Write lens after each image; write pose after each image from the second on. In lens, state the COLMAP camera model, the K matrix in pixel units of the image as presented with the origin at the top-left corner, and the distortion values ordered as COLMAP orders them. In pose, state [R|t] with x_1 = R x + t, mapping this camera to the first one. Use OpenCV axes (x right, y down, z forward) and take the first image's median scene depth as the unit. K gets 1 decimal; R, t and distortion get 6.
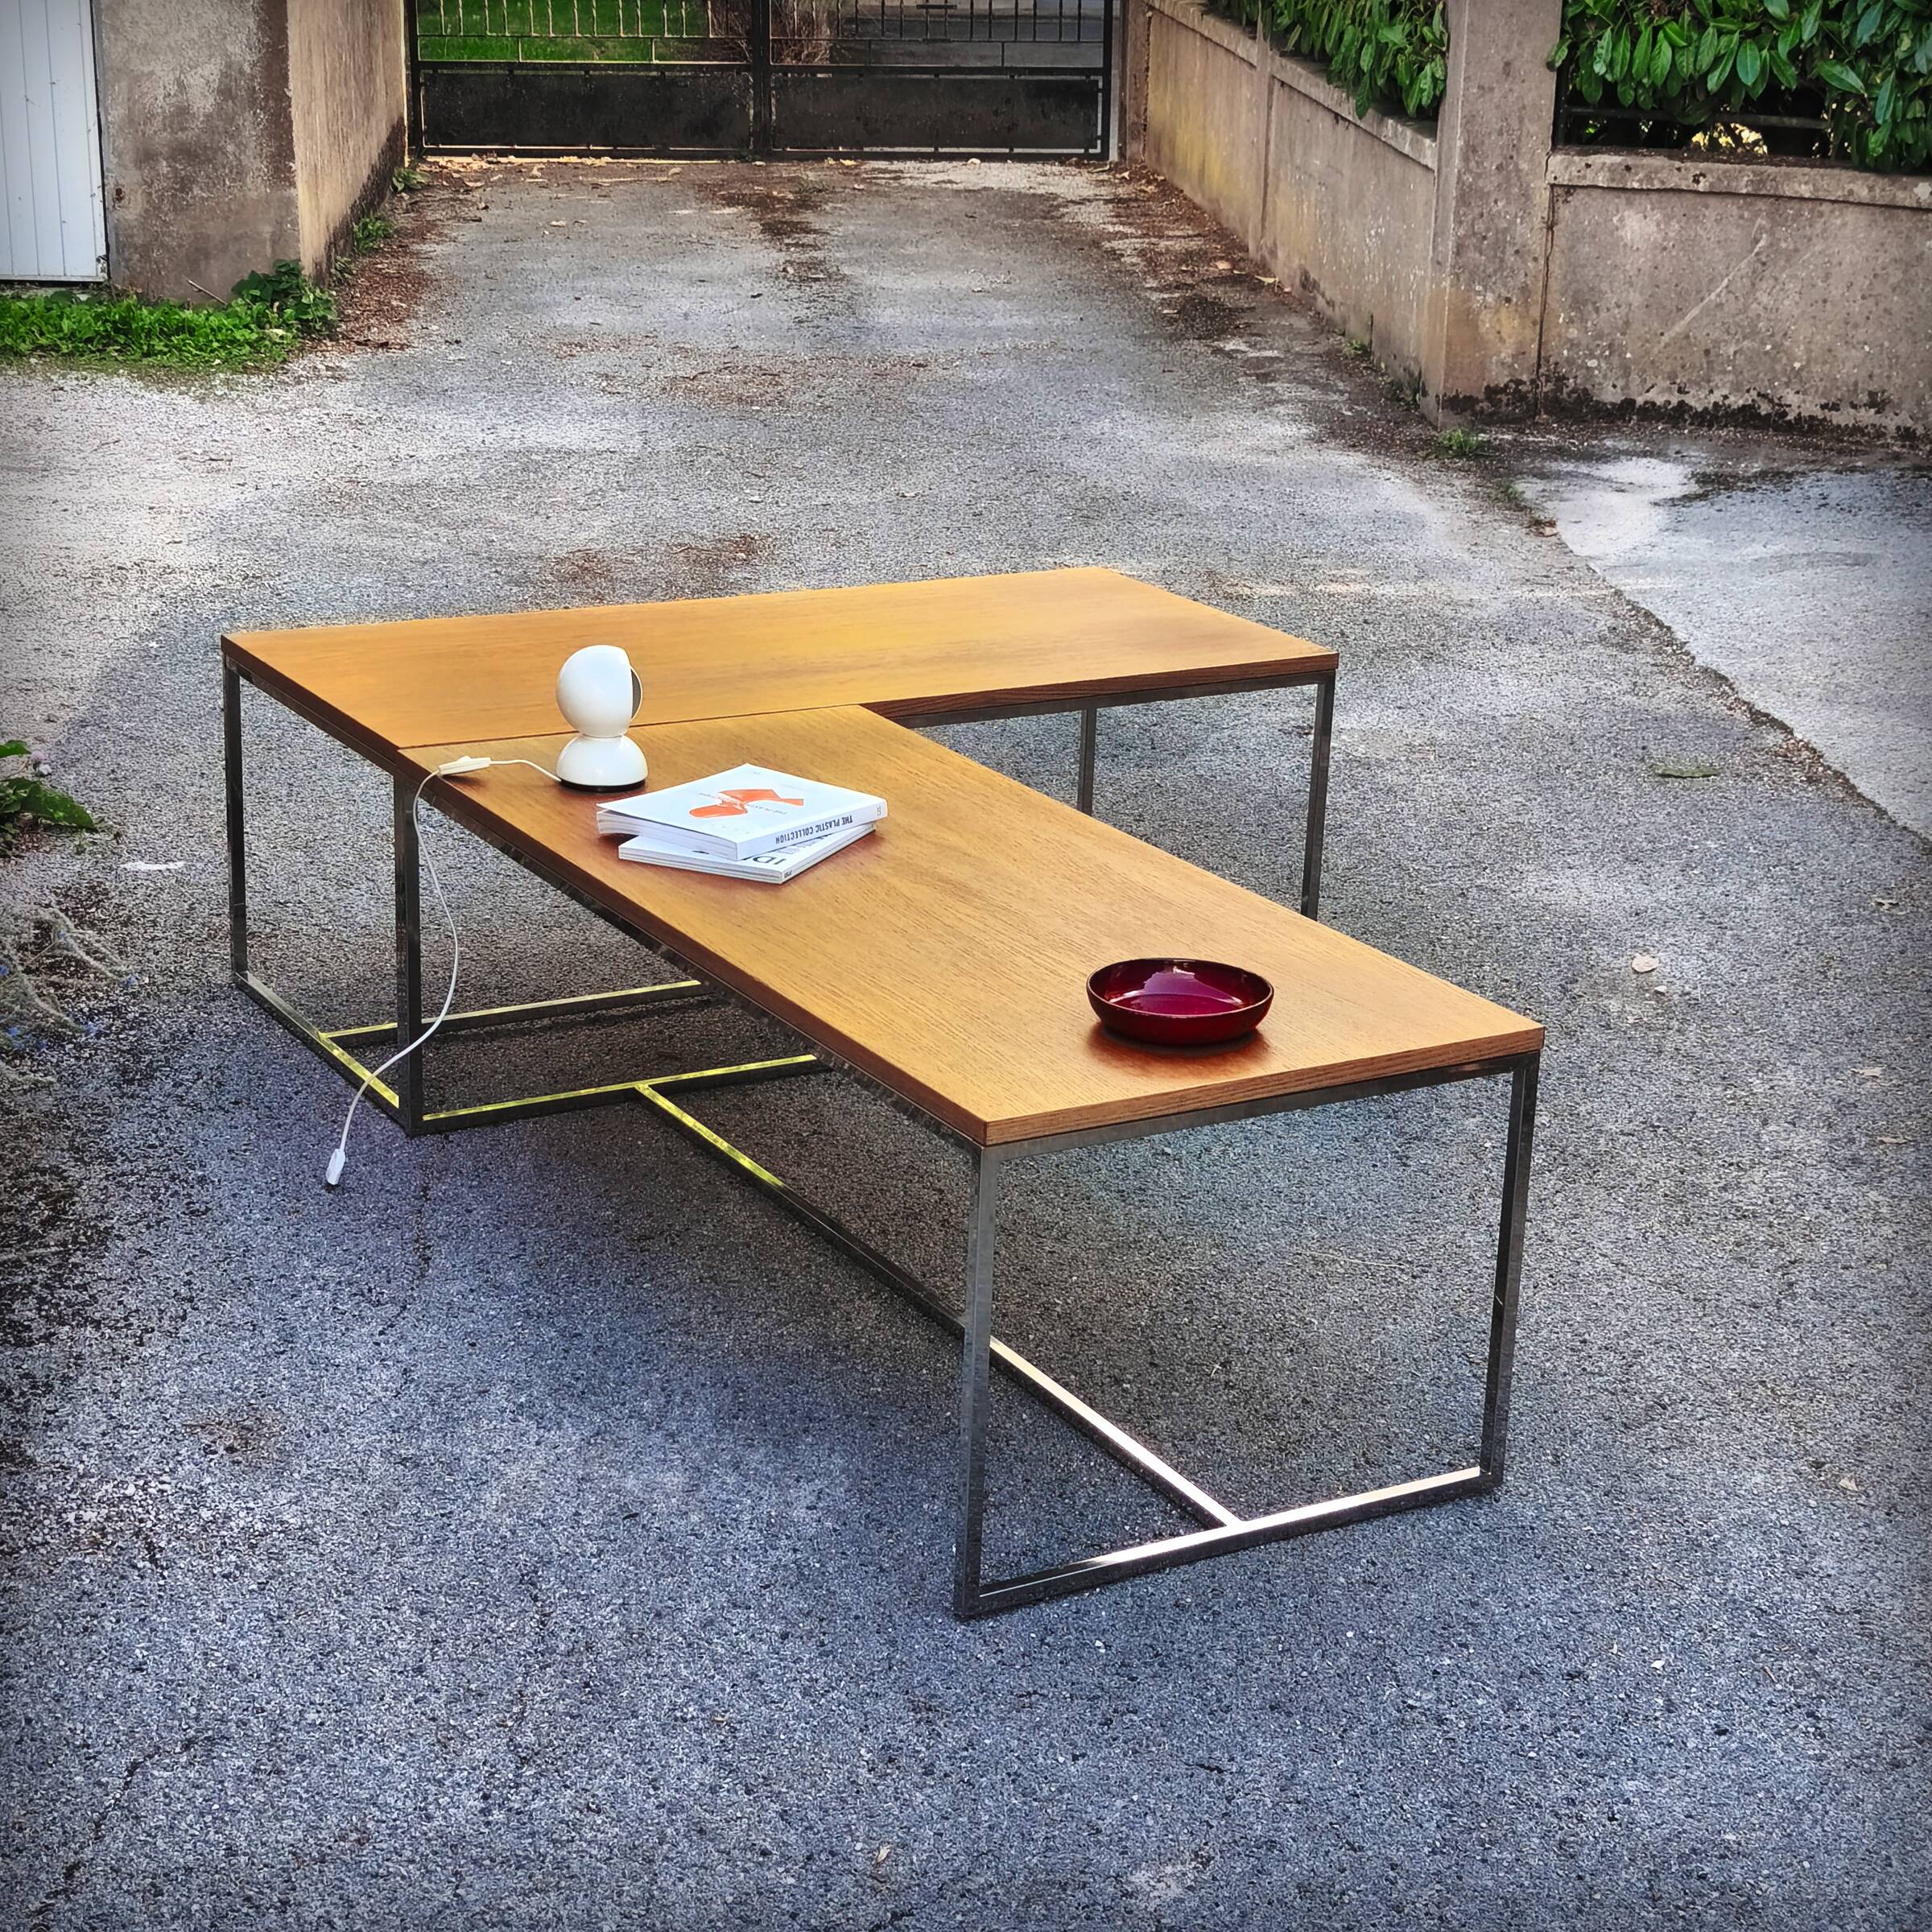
lens RADIAL K [[3571.6, 0, 1004.4], [0, 3571.6, 968.6], [0, 0, 1]] dist [0.212870, -0.770981]
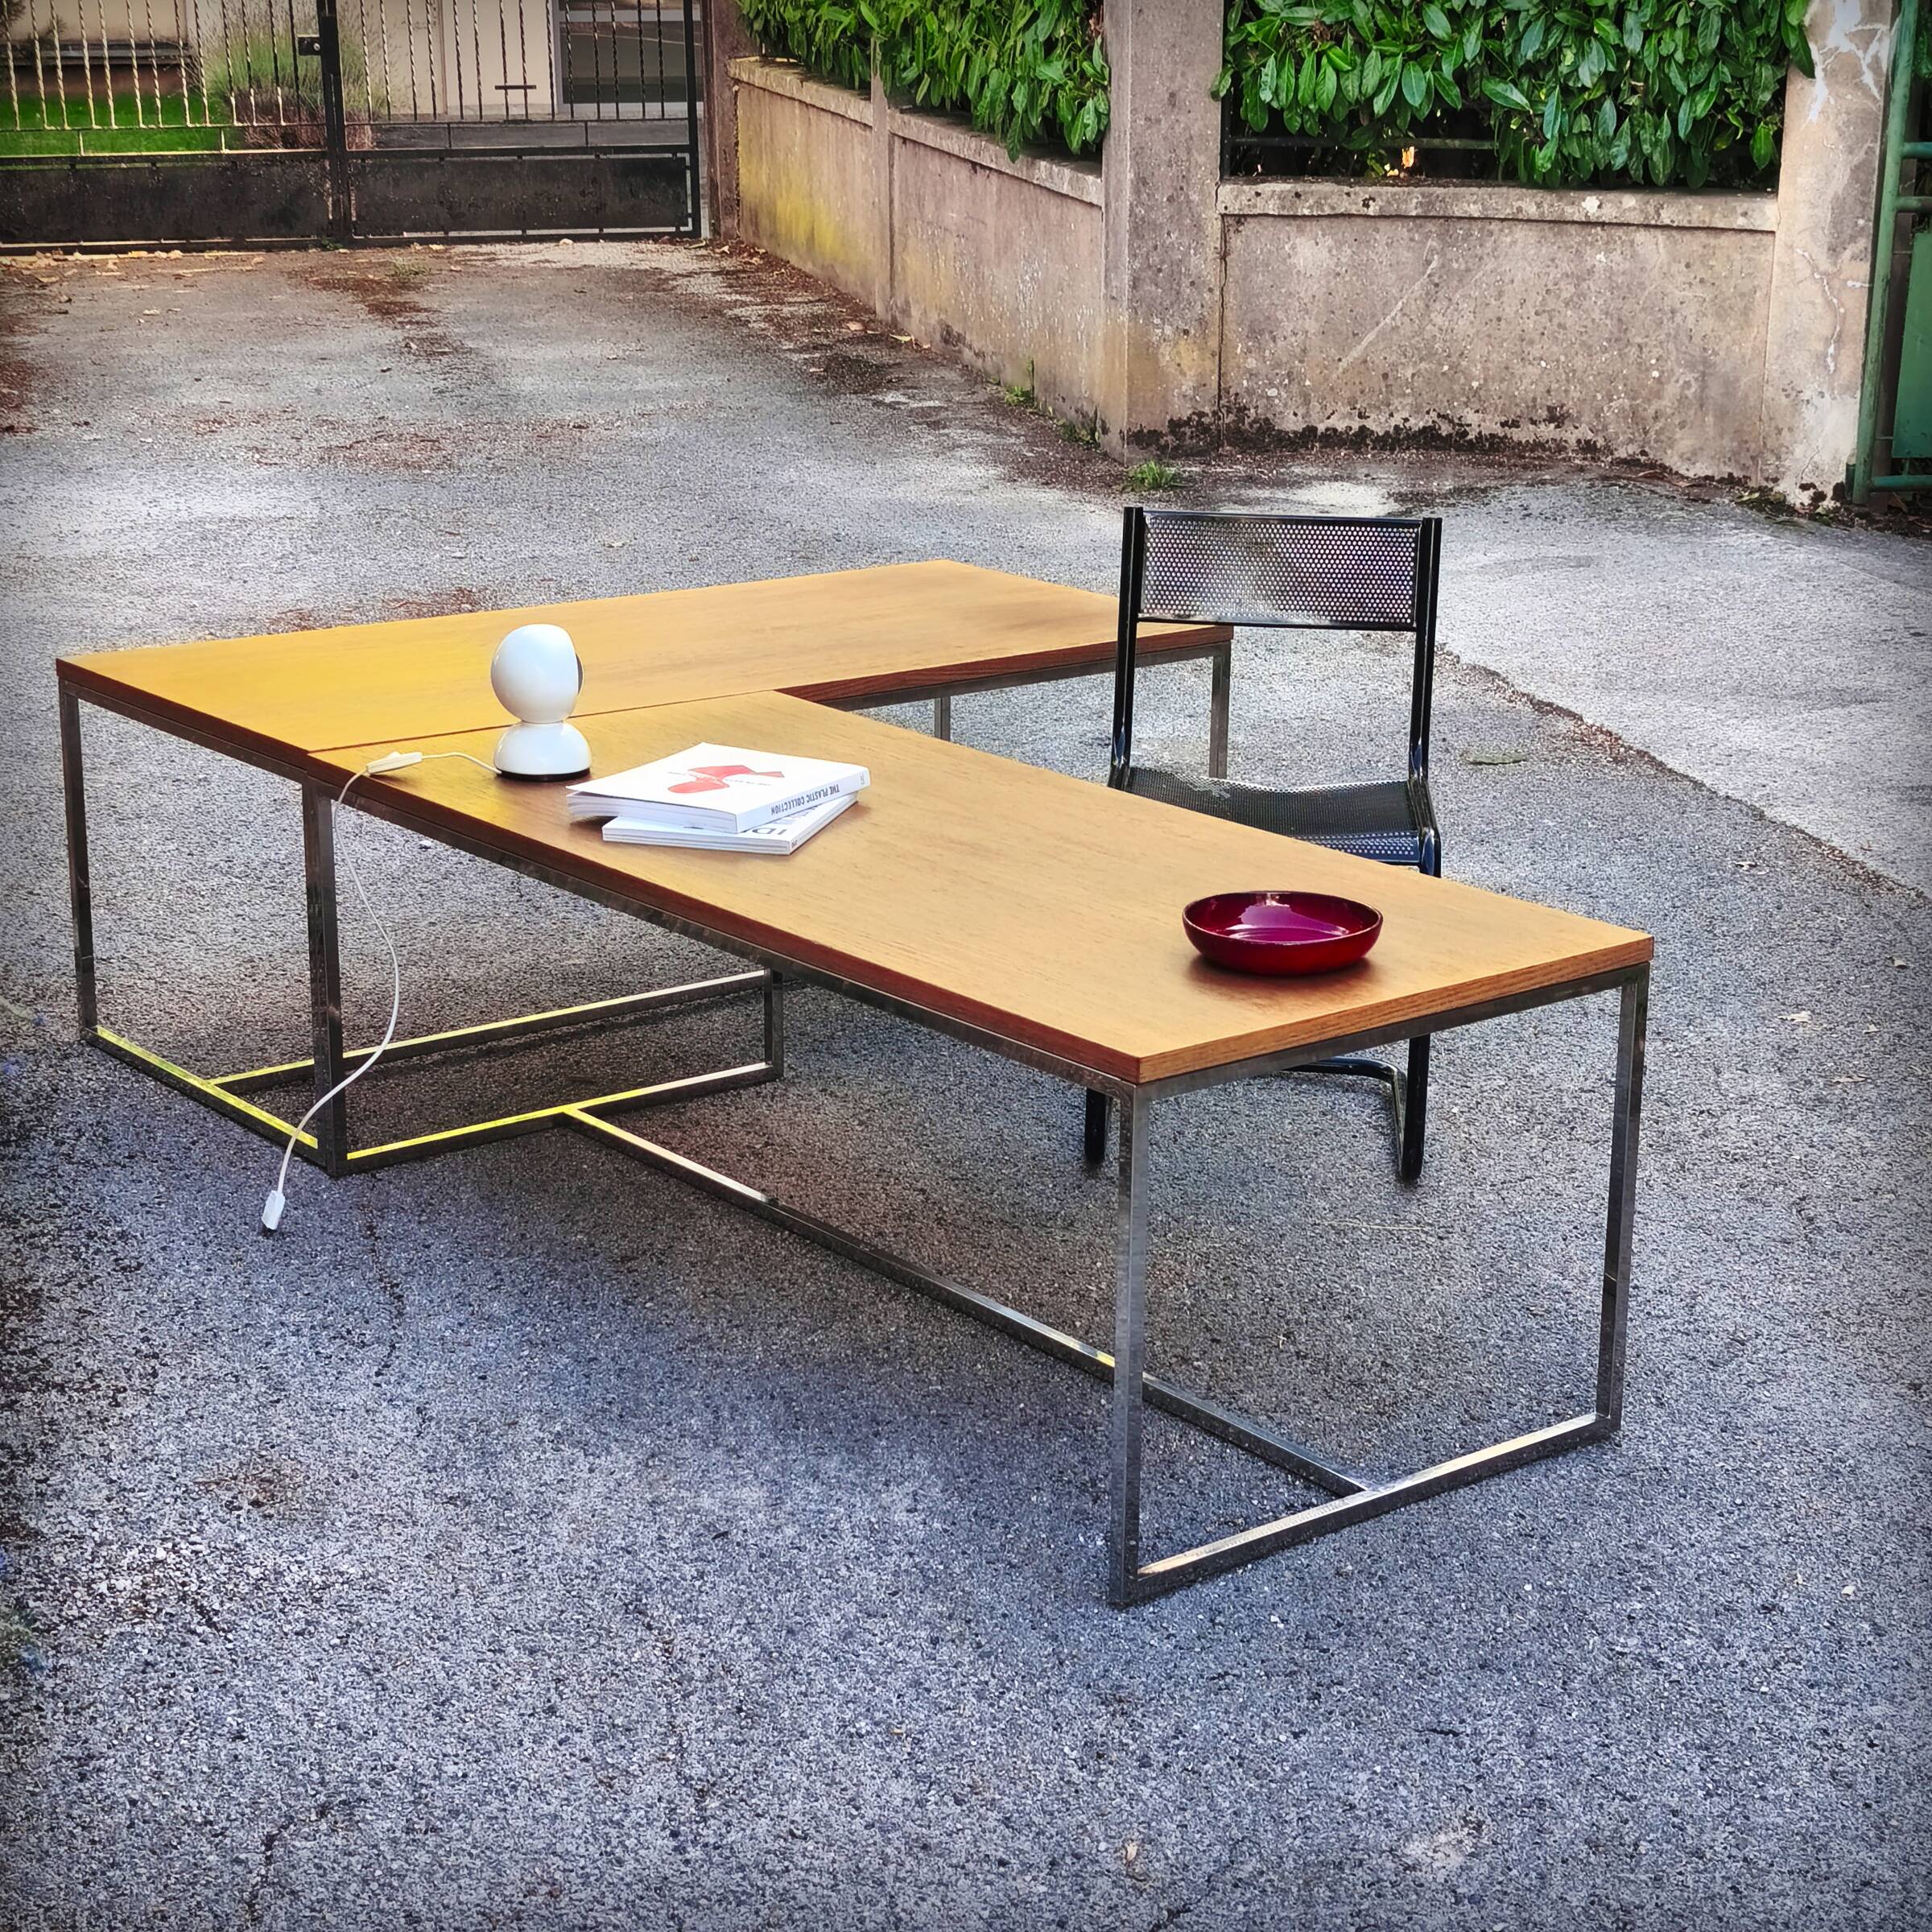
lens RADIAL K [[3571.6, 0, 1004.4], [0, 3571.6, 968.6], [0, 0, 1]] dist [0.212870, -0.770981]
pose [[0.988605, -0.064016, 0.136242, -0.139101], [0.068599, 0.997217, -0.029209, 0.037875], [-0.133993, 0.038222, 0.990245, 0.075231]]
